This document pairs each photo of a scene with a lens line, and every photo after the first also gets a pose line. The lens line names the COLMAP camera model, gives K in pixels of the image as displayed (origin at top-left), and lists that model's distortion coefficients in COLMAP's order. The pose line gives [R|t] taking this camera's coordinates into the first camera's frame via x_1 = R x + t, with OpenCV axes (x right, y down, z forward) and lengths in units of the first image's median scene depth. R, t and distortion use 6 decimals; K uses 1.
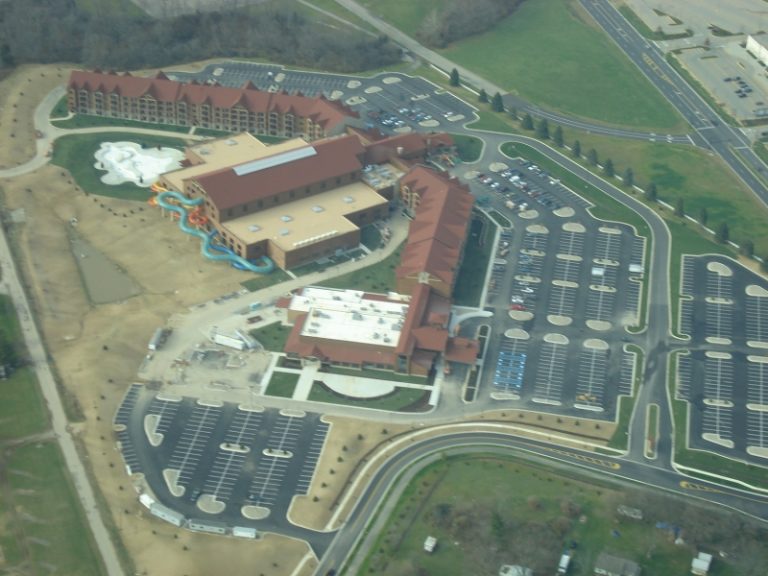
lens RADIAL K [[1678.2, 0, 384.0], [0, 1678.2, 288.0], [0, 0, 1]] dist [0.571294, -3.244256]
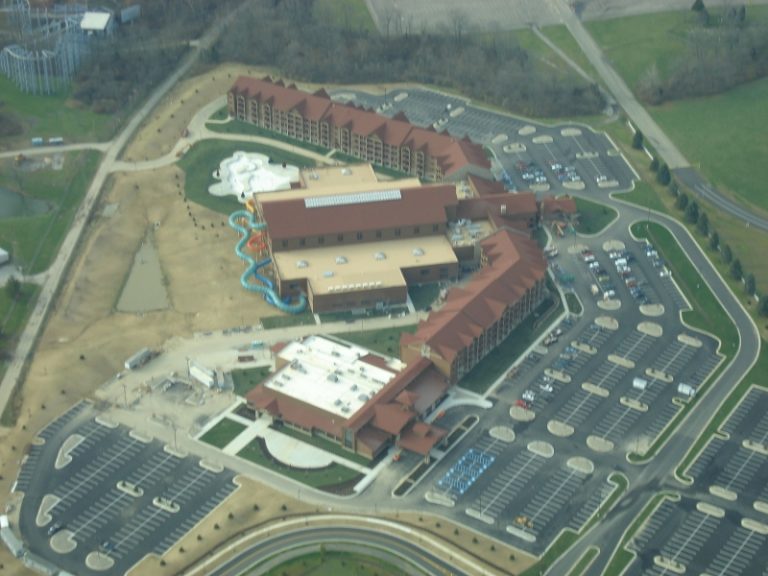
lens RADIAL K [[1678.2, 0, 384.0], [0, 1678.2, 288.0], [0, 0, 1]] dist [0.571294, -3.244256]
pose [[0.920611, 0.187010, -0.342786, 0.307640], [-0.186239, 0.981863, 0.035489, -0.067423], [0.343206, 0.031169, 0.938743, 0.128048]]
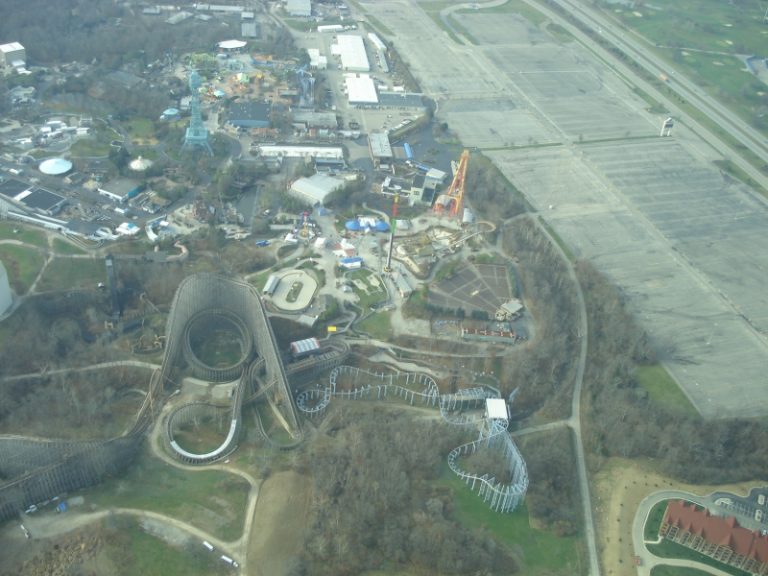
lens RADIAL K [[861.5, 0, 384.0], [0, 861.5, 288.0], [0, 0, 1]] dist [-0.067005, -0.106202]
pose [[0.952196, 0.221984, -0.209871, -0.345191], [-0.208279, 0.974318, 0.085579, -0.353729], [0.223479, -0.037777, 0.973976, 0.408918]]
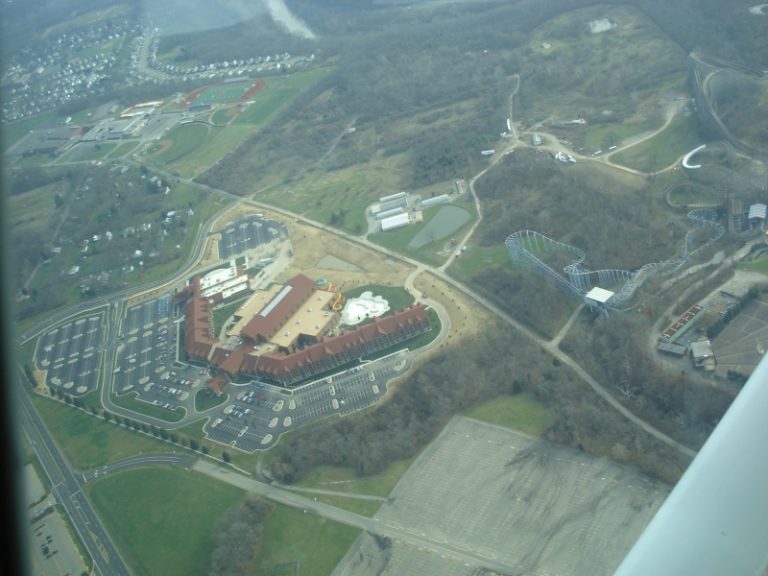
lens RADIAL K [[861.5, 0, 384.0], [0, 861.5, 288.0], [0, 0, 1]] dist [-0.067005, -0.106202]
pose [[-0.896196, 0.414673, -0.157734, -0.029319], [0.047614, 0.443371, 0.895073, -1.052461], [0.441097, 0.794650, -0.417091, 1.577987]]
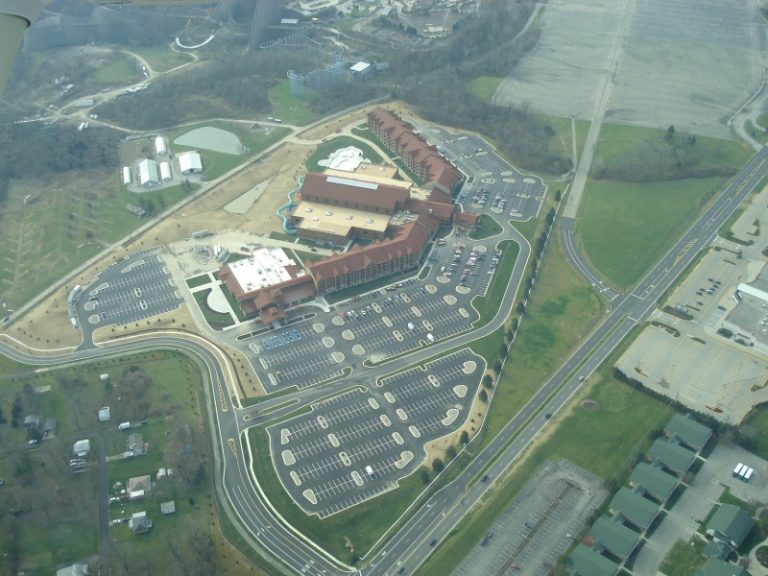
lens RADIAL K [[861.5, 0, 384.0], [0, 861.5, 288.0], [0, 0, 1]] dist [-0.067005, -0.106202]
pose [[0.591270, 0.464478, -0.659288, 0.628041], [-0.396455, 0.879299, 0.263926, -0.243146], [0.702299, 0.105326, 0.704048, 0.448337]]
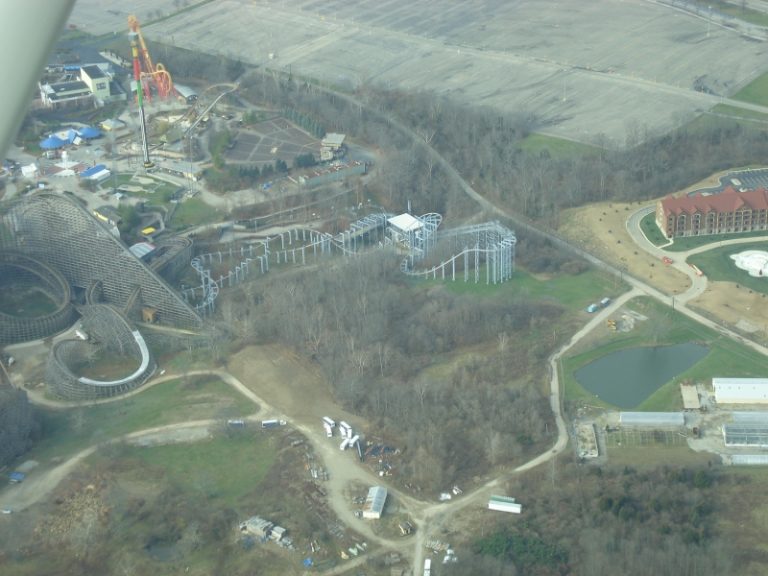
lens RADIAL K [[1678.2, 0, 384.0], [0, 1678.2, 288.0], [0, 0, 1]] dist [0.571294, -3.244256]
pose [[0.955919, -0.186813, 0.226540, -0.723356], [0.206972, 0.975942, -0.068549, -0.042448], [-0.208284, 0.112415, 0.971587, -0.001691]]
